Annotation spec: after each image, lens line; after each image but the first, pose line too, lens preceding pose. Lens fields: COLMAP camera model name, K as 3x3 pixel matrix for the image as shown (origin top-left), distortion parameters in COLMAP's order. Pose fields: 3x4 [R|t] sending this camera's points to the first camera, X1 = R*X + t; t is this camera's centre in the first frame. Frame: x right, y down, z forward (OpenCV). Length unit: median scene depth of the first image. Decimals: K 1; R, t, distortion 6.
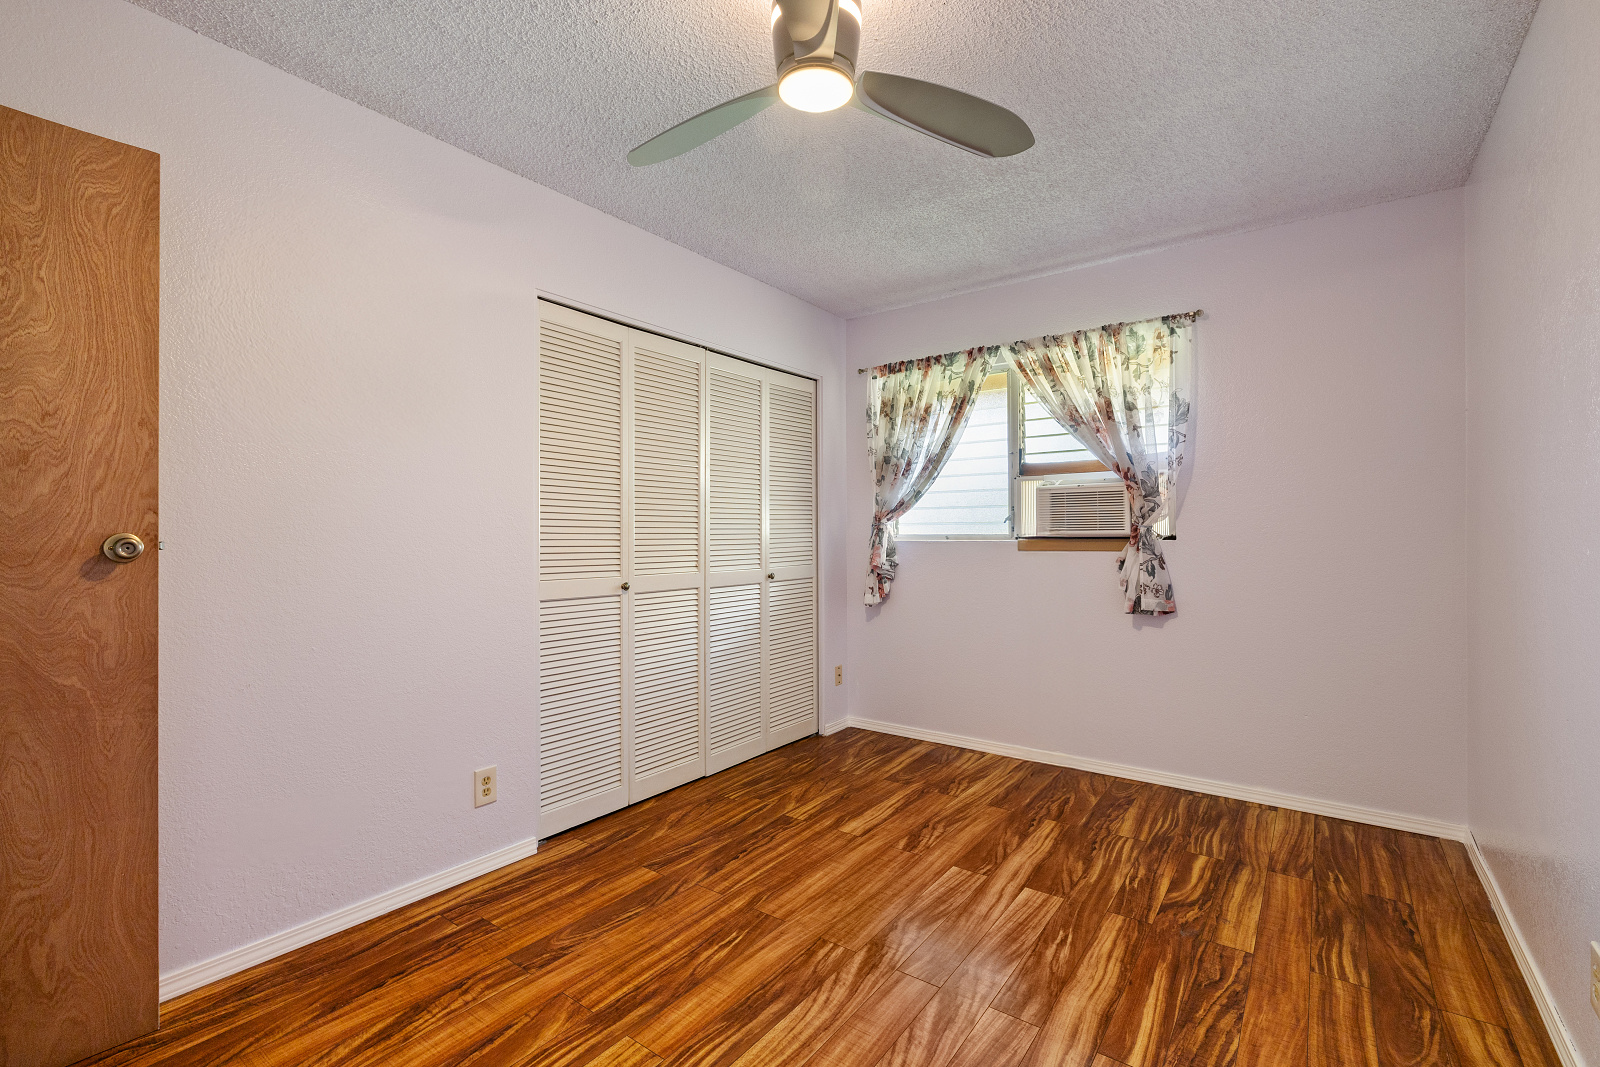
lens RADIAL K [[705.6, 0, 803.8], [0, 705.6, 531.3], [0, 0, 1]] dist [-0.007516, 0.000356]
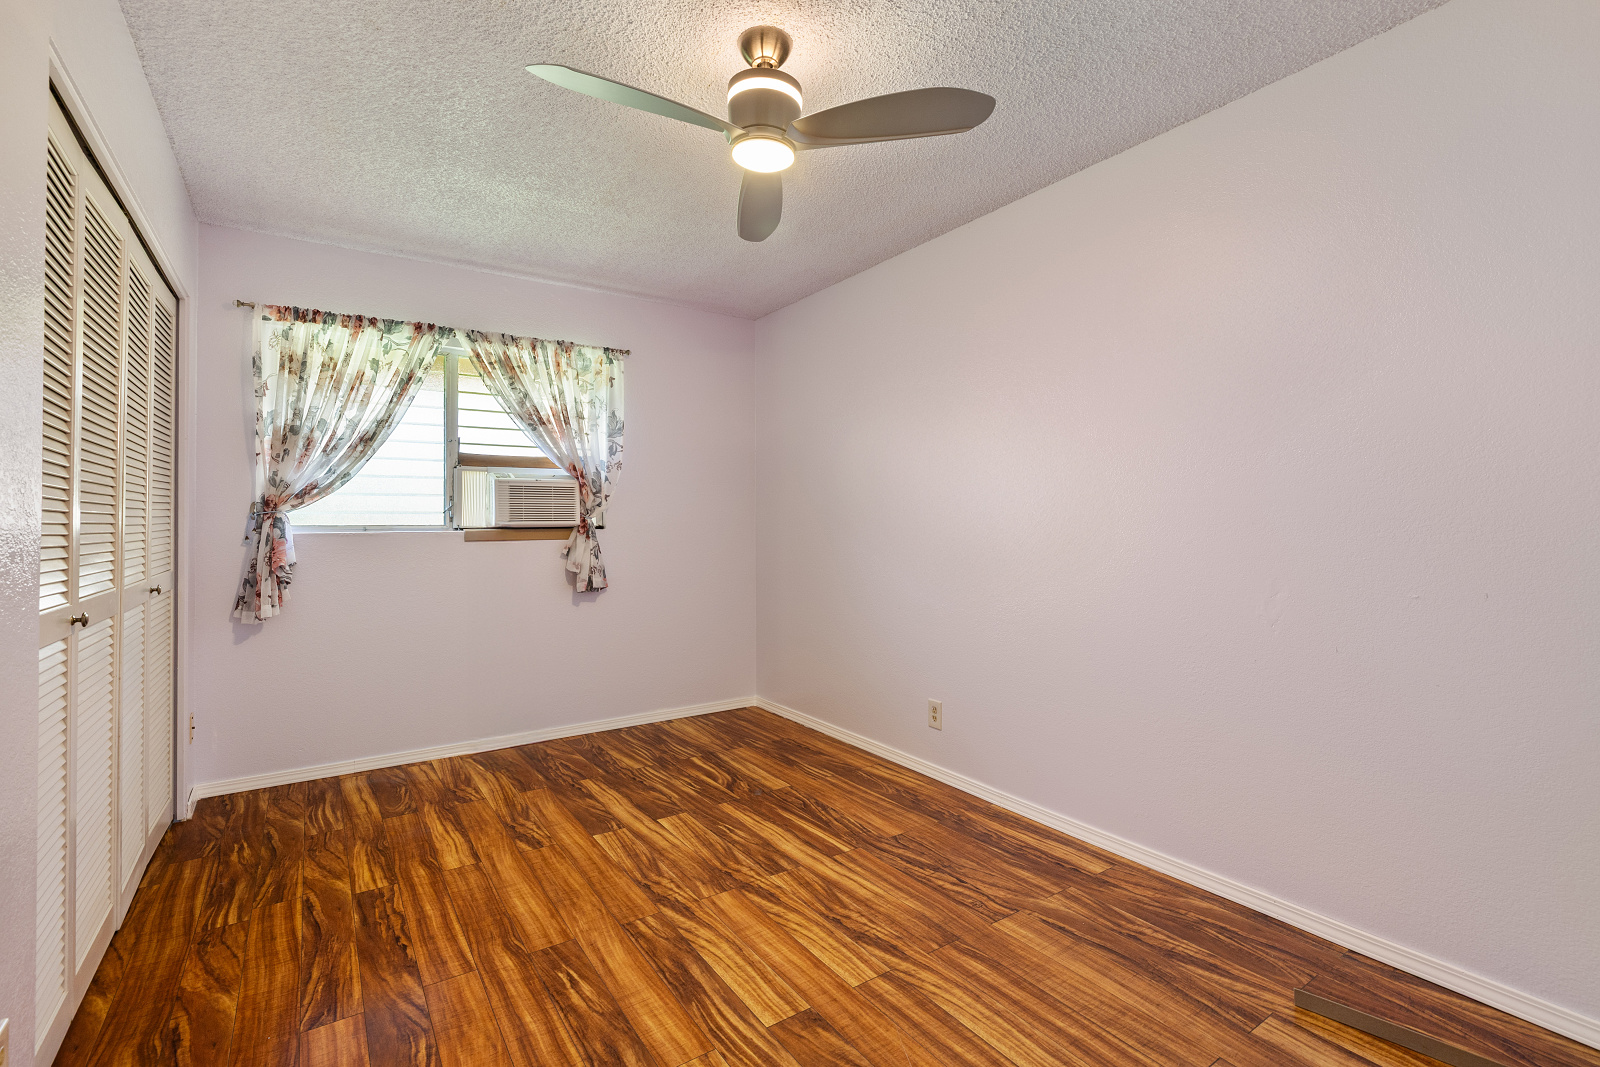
lens RADIAL K [[715.4, 0, 796.2], [0, 715.4, 513.5], [0, 0, 1]] dist [-0.003026, 0.000179]
pose [[0.335241, 0.013900, 0.942030, -0.578494], [-0.000806, 0.999895, -0.014467, 0.002730], [-0.942132, 0.004091, 0.335217, 0.281432]]
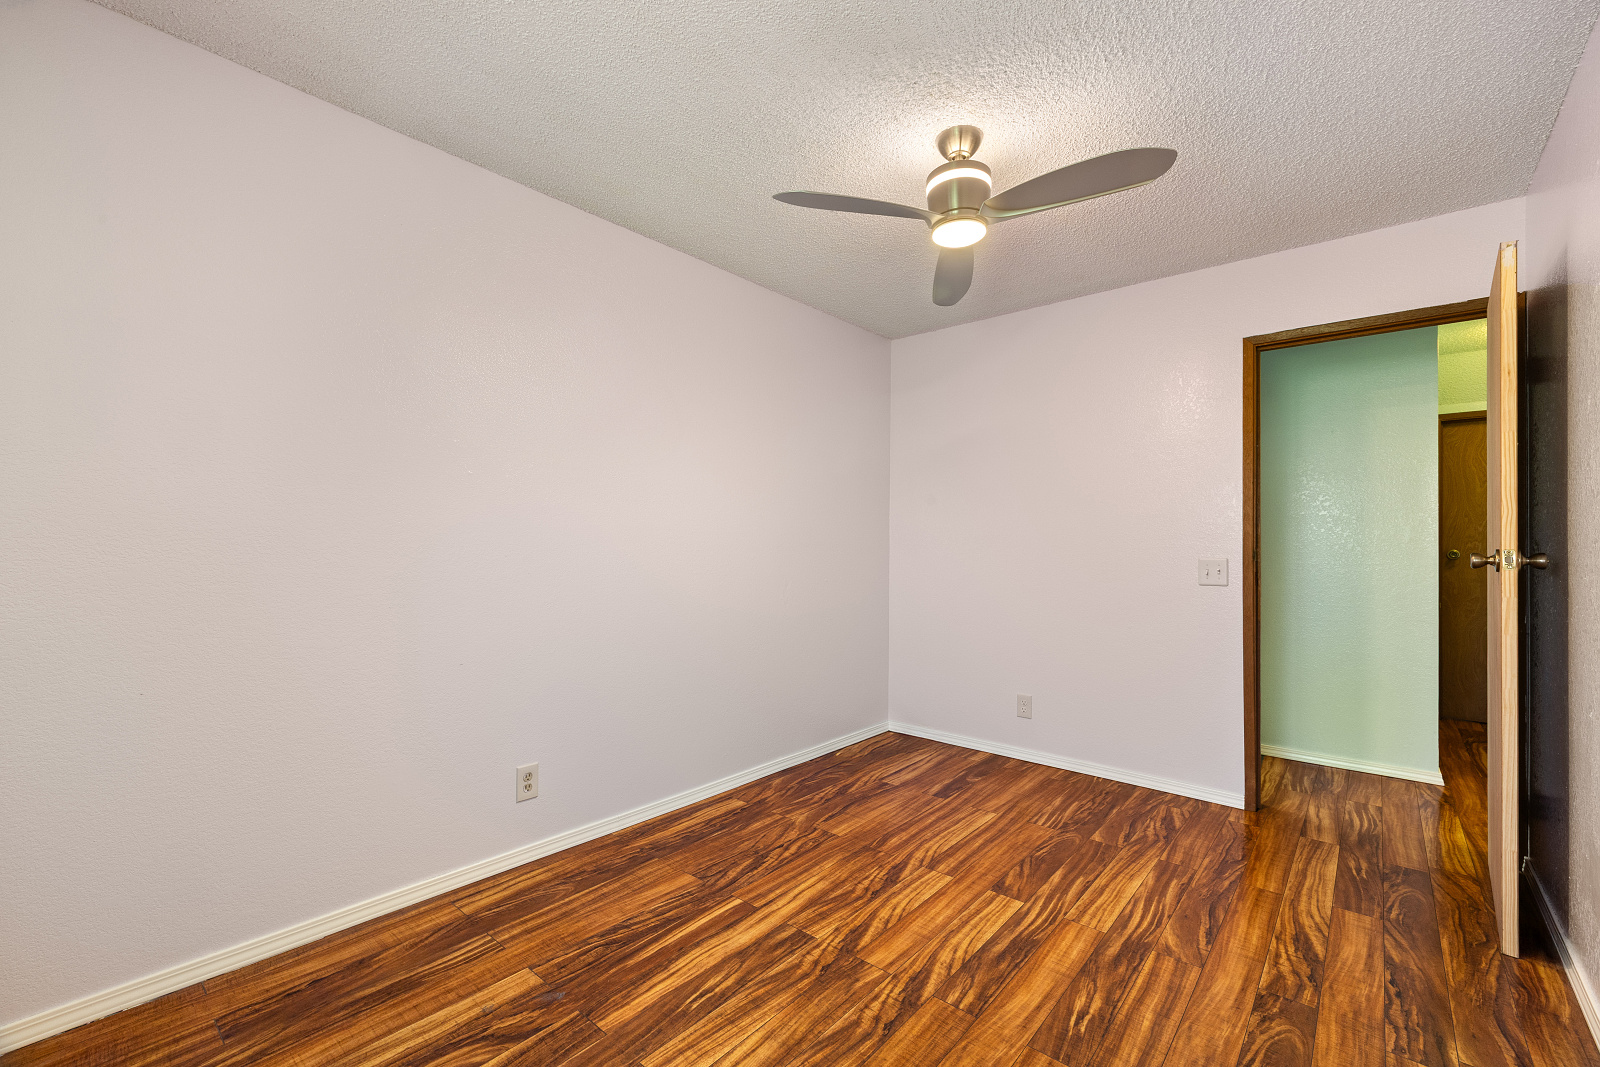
lens RADIAL K [[673.2, 0, 800.7], [0, 673.2, 541.5], [0, 0, 1]] dist [-0.000736, -0.000023]
pose [[-0.996967, -0.005477, 0.077630, 0.118209], [-0.006259, 0.999932, -0.009841, 0.003998], [-0.077571, -0.010297, -0.996934, 1.234000]]
